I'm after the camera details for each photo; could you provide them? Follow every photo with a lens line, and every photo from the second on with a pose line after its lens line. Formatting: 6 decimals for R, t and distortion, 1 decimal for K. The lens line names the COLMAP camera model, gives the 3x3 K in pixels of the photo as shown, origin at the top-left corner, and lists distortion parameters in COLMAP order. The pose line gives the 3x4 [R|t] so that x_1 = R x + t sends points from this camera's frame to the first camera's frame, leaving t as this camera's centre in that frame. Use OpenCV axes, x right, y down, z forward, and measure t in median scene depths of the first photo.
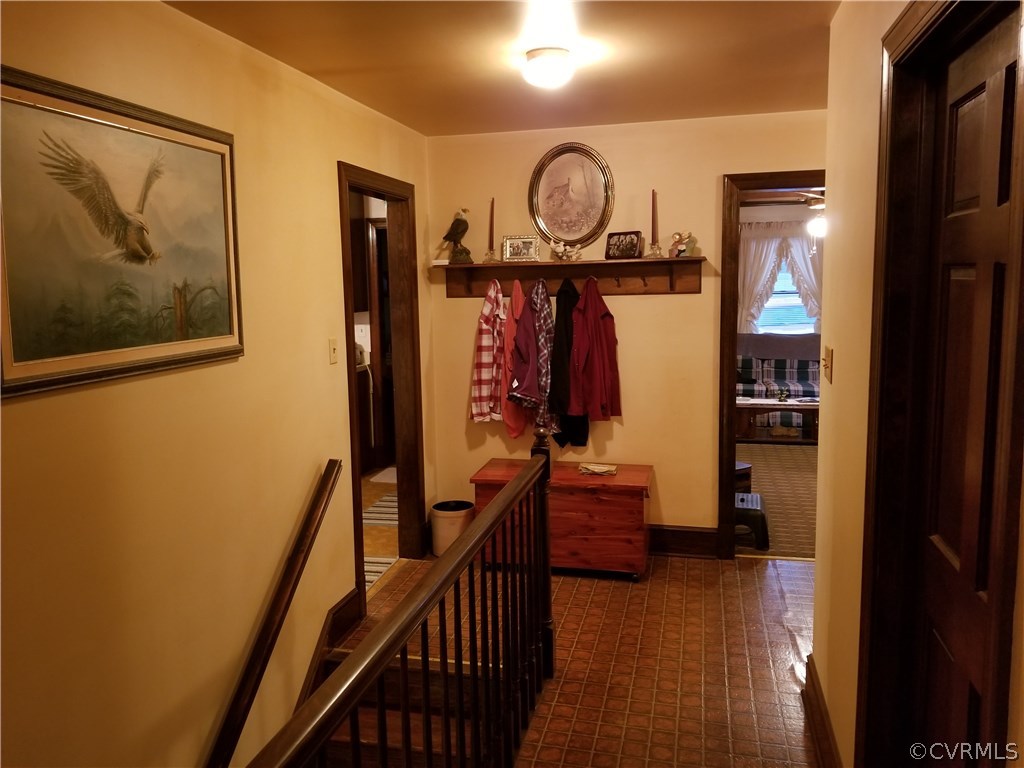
lens RADIAL K [[807.9, 0, 509.9], [0, 807.9, 379.8], [0, 0, 1]] dist [0.018703, -0.000469]
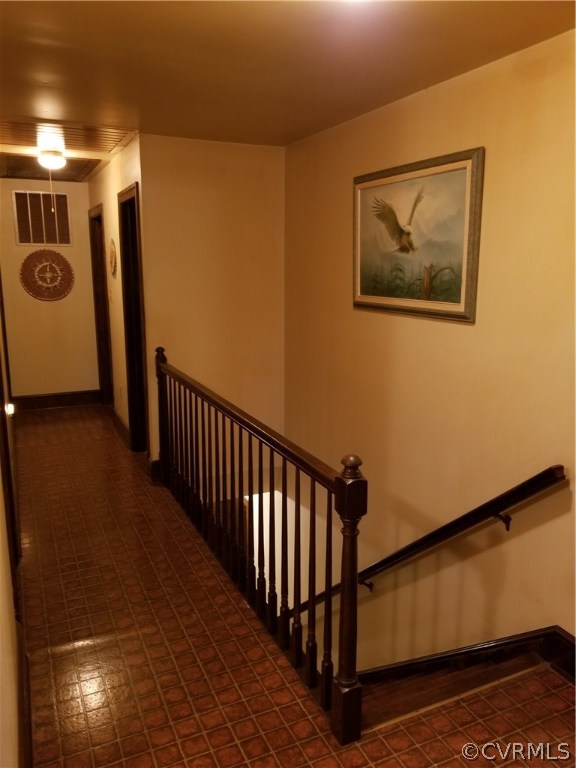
lens RADIAL K [[605.9, 0, 289.2], [0, 605.9, 385.0], [0, 0, 1]] dist [0.018703, -0.000469]
pose [[-0.787172, 0.137198, -0.601279, 0.545726], [-0.064922, 0.951091, 0.302012, -0.227781], [0.613306, 0.276772, -0.739765, 1.712177]]
